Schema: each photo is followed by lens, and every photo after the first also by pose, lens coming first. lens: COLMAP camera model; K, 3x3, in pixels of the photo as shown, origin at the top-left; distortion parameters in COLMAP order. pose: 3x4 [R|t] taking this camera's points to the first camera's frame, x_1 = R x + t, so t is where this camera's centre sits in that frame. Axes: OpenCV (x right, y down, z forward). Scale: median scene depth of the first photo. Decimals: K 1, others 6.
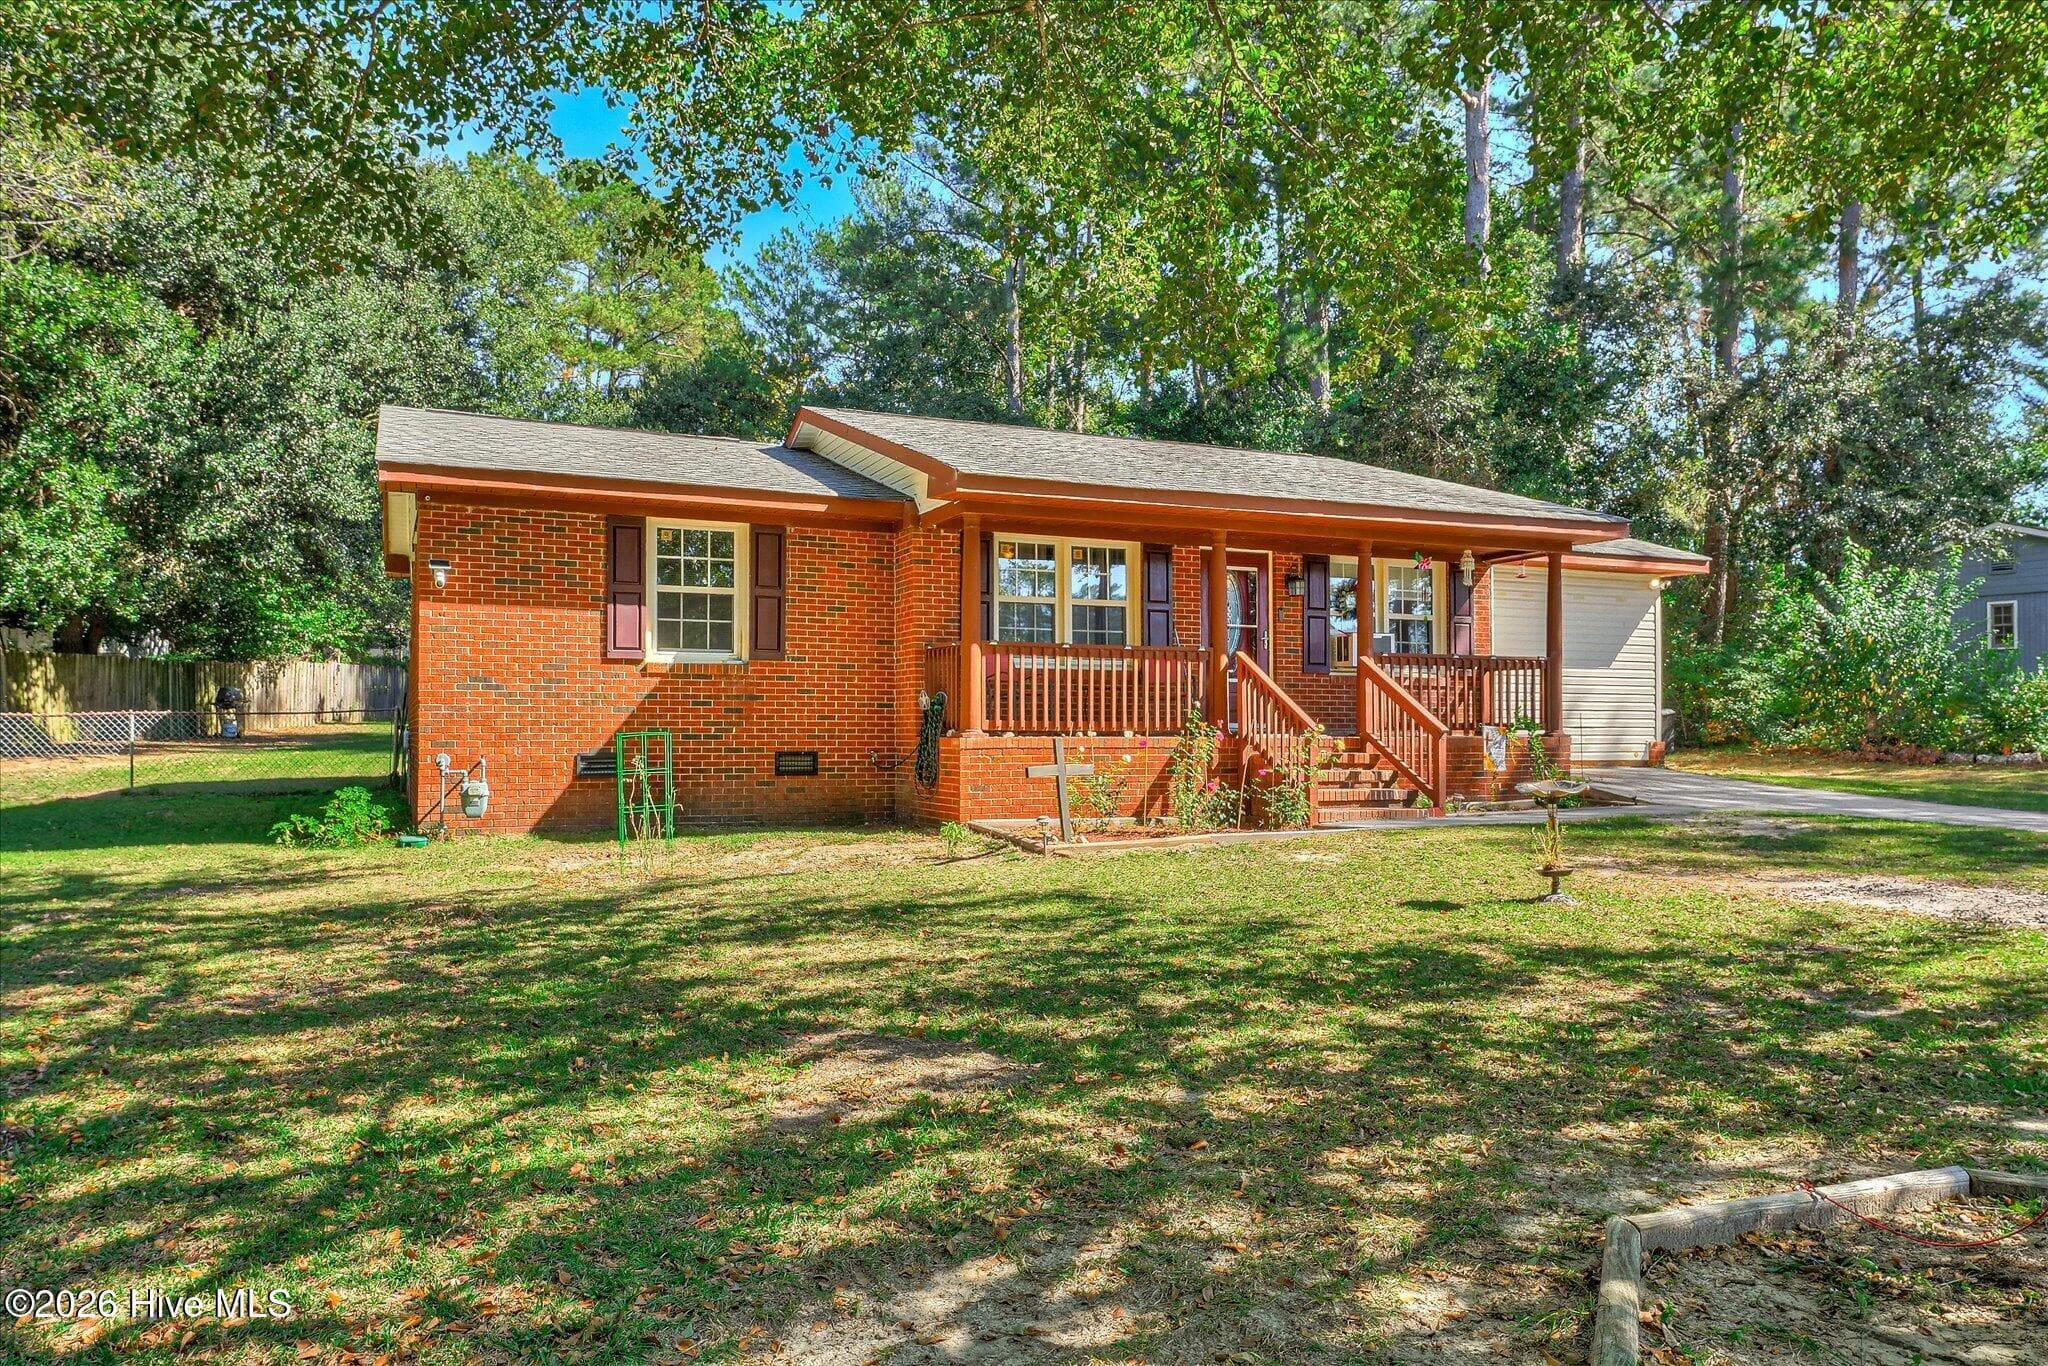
lens RADIAL K [[1392.5, 0, 1011.8], [0, 1392.5, 733.3], [0, 0, 1]] dist [0.005628, 0.000517]
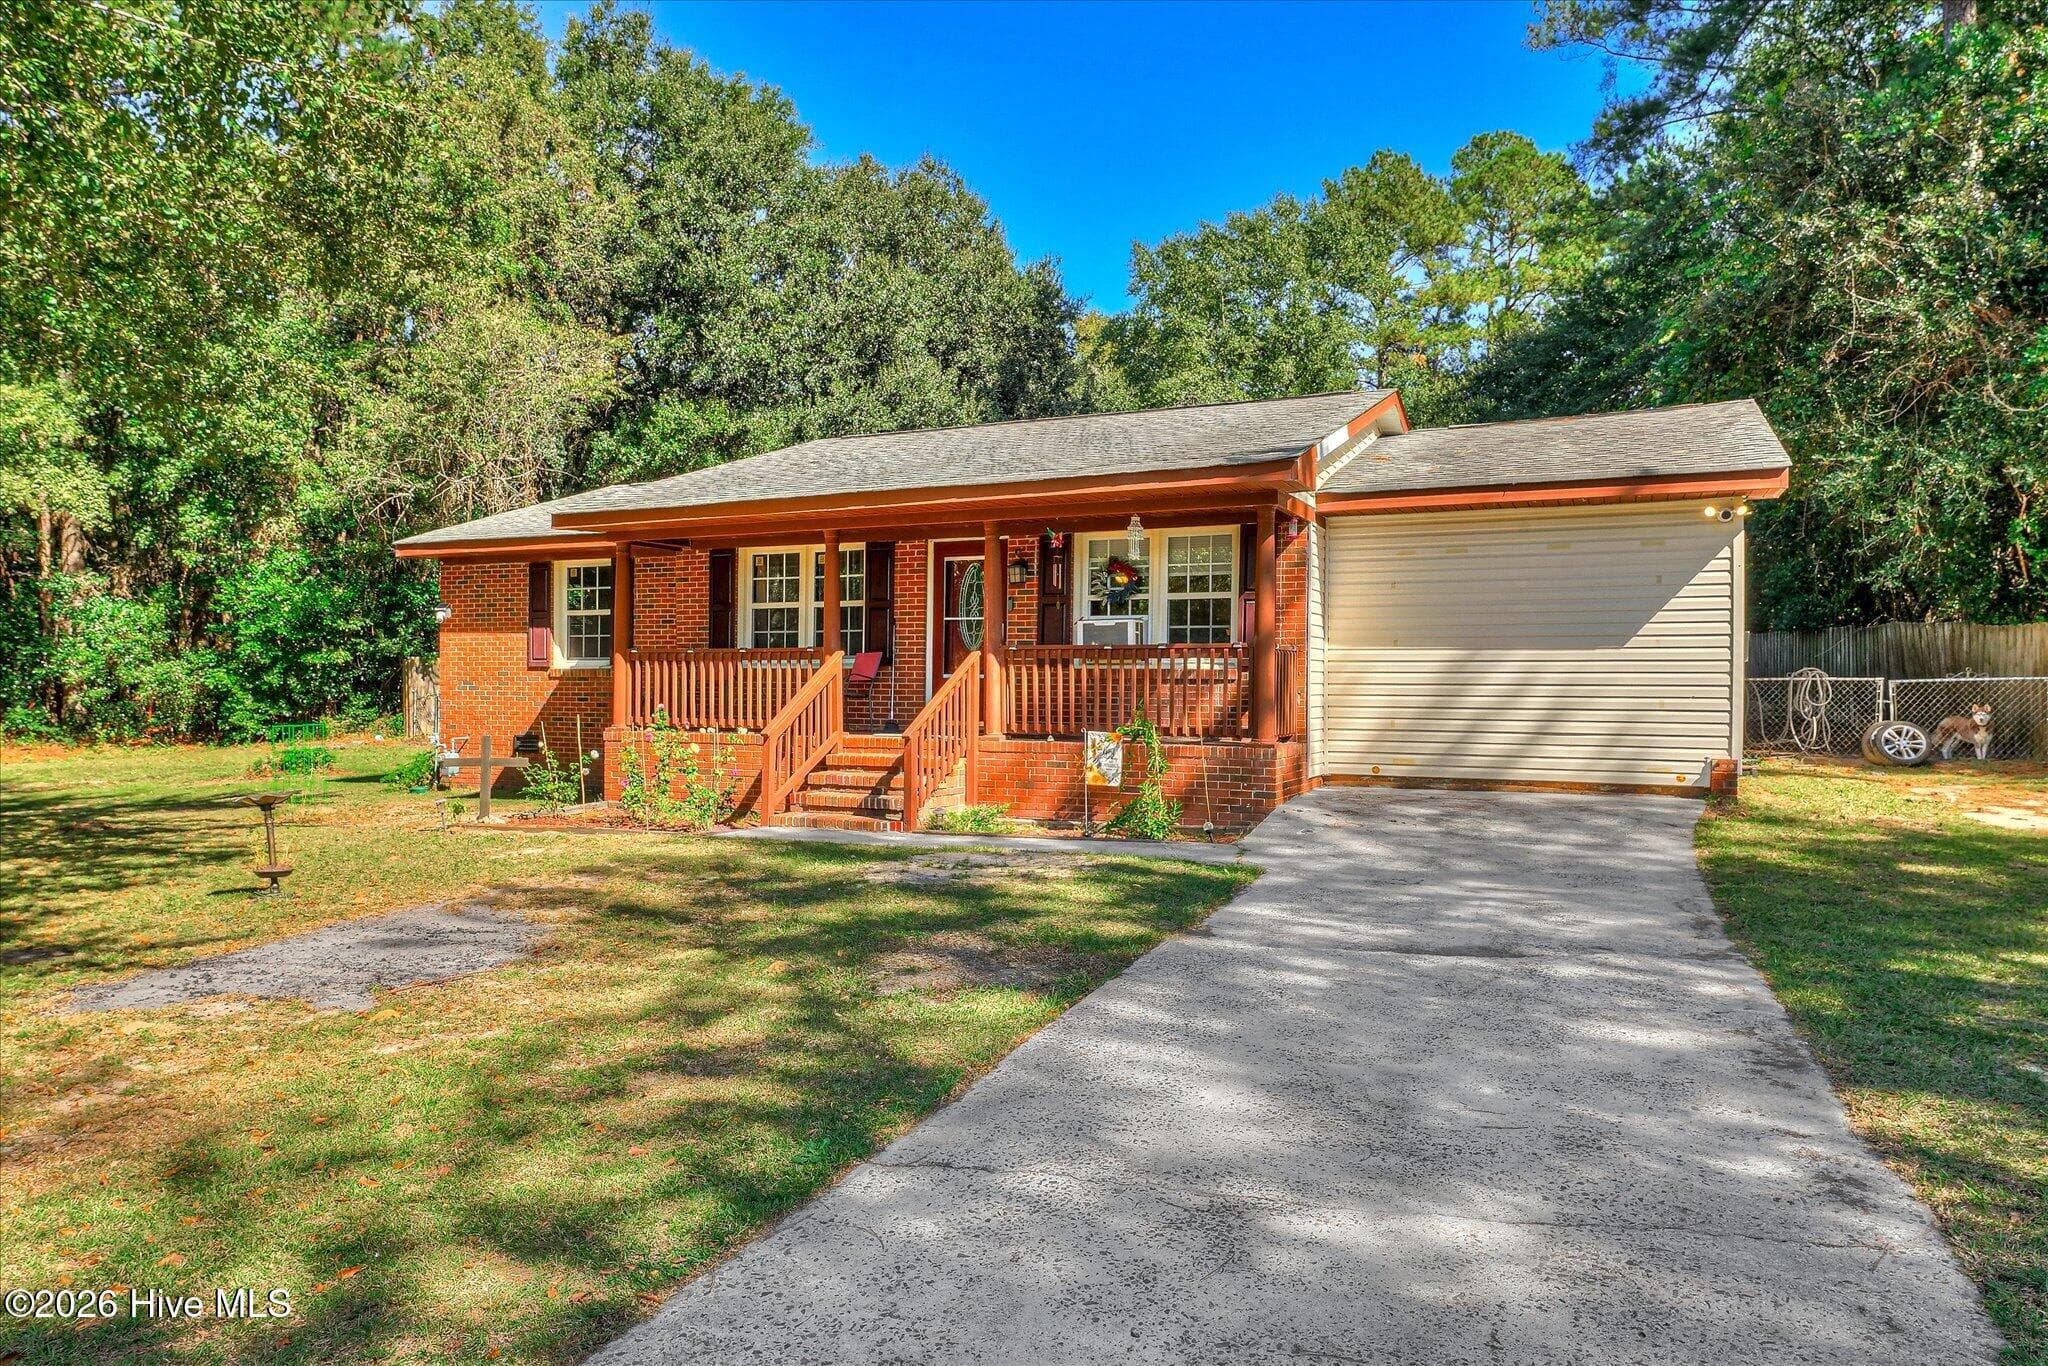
lens RADIAL K [[1323.0, 0, 1012.6], [0, 1323.0, 711.3], [0, 0, 1]] dist [0.015533, 0.001685]
pose [[0.647173, 0.013678, -0.762220, 0.986875], [-0.010865, 0.999903, 0.008718, -0.025313], [0.762265, 0.002640, 0.647259, 0.496506]]
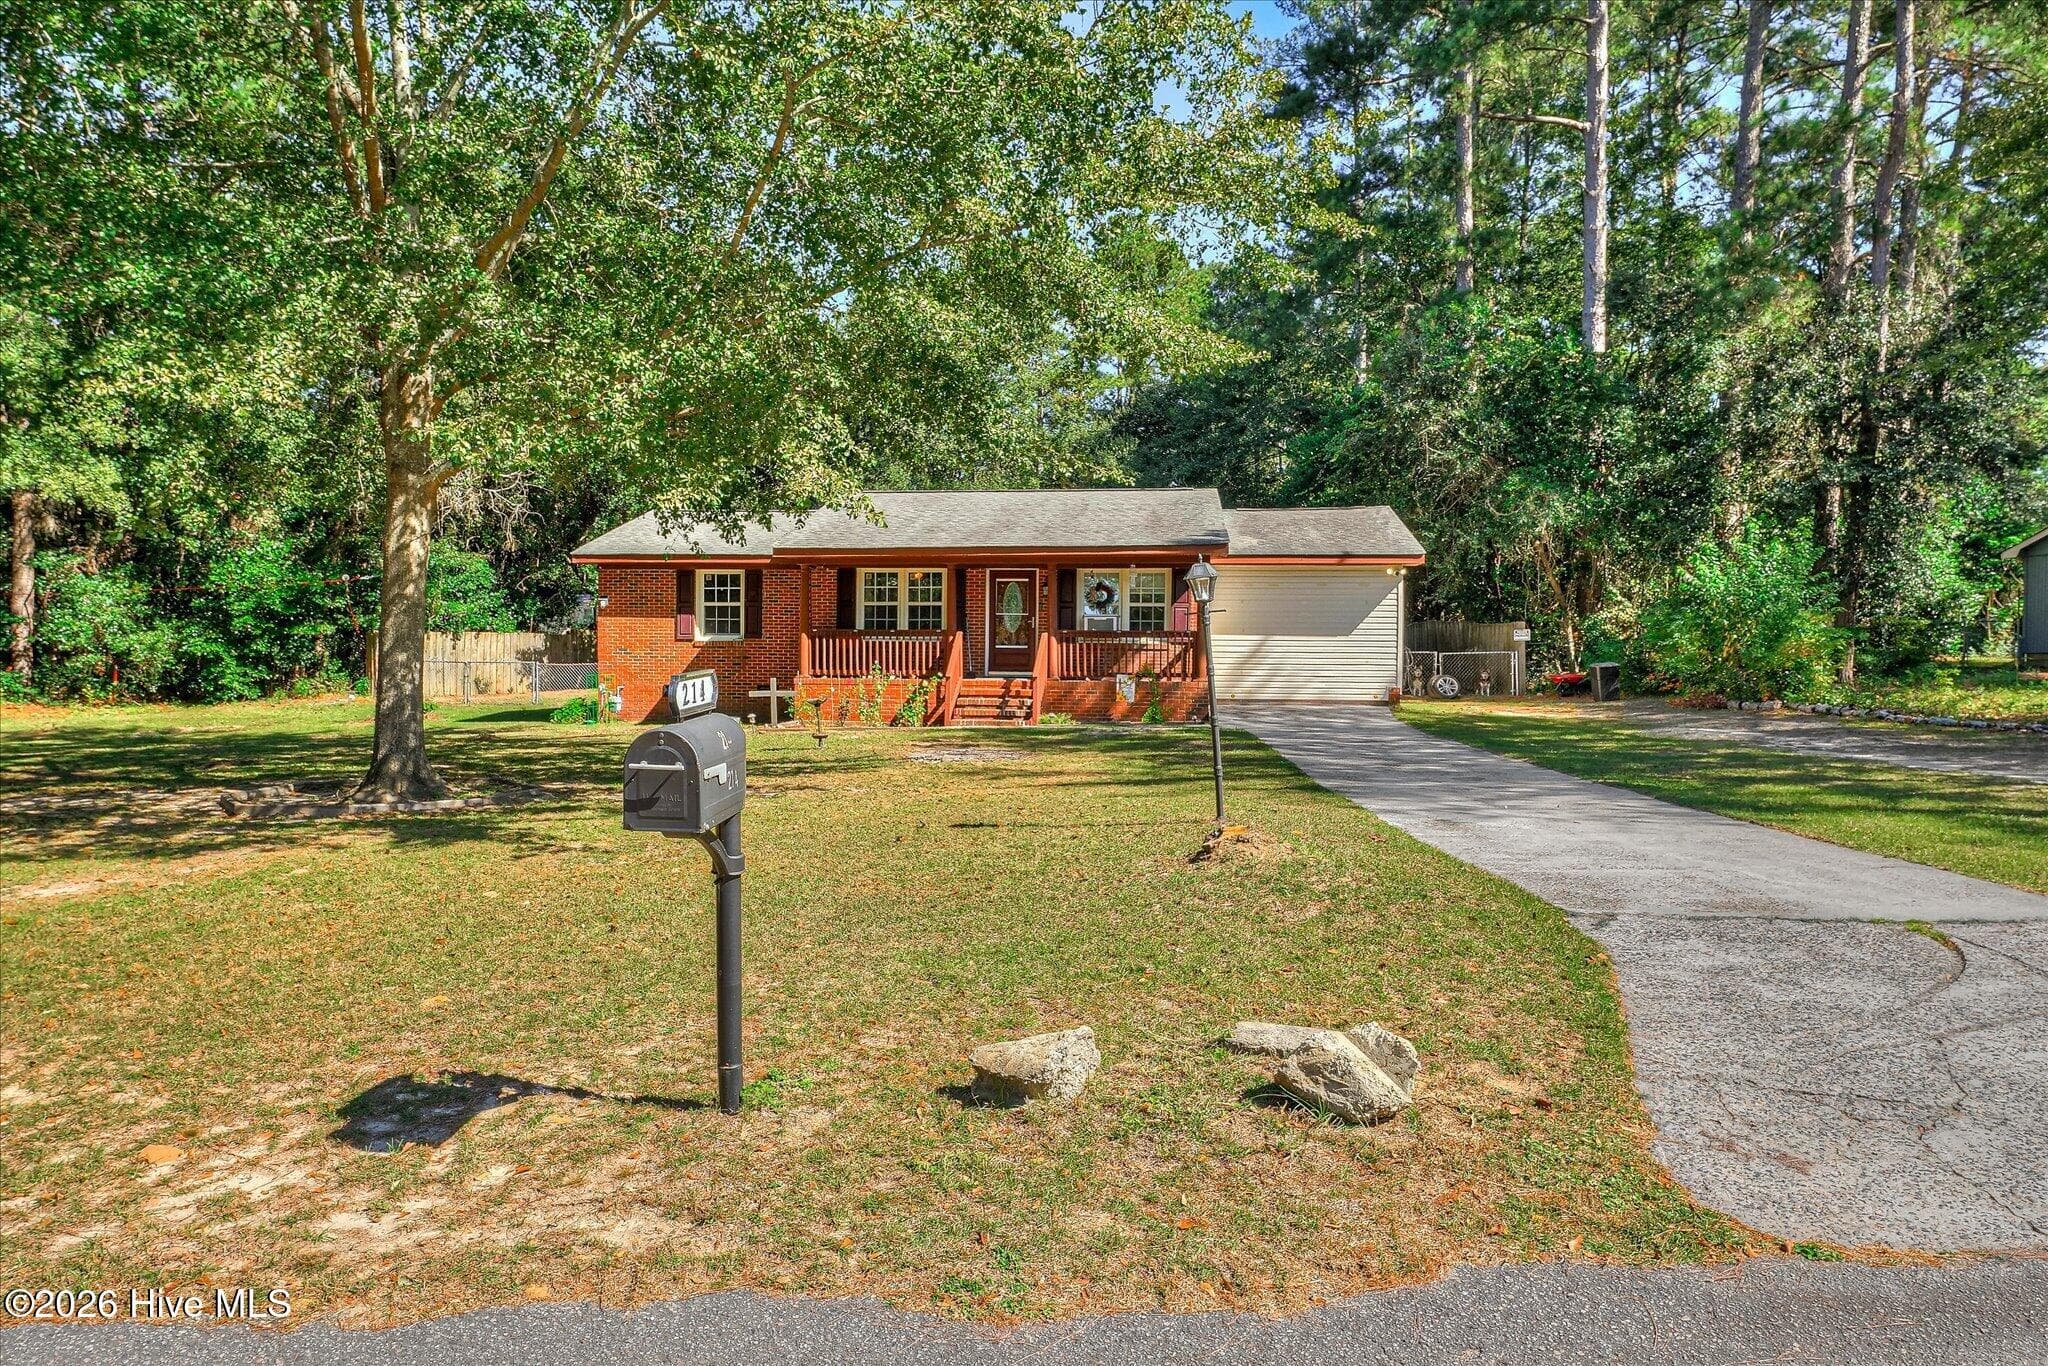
lens RADIAL K [[1323.0, 0, 1012.6], [0, 1323.0, 711.3], [0, 0, 1]] dist [0.015533, 0.001685]
pose [[0.854952, 0.019703, -0.518333, 1.125681], [-0.010054, 0.999720, 0.021419, 0.006450], [0.518610, -0.013101, 0.854911, -0.417969]]
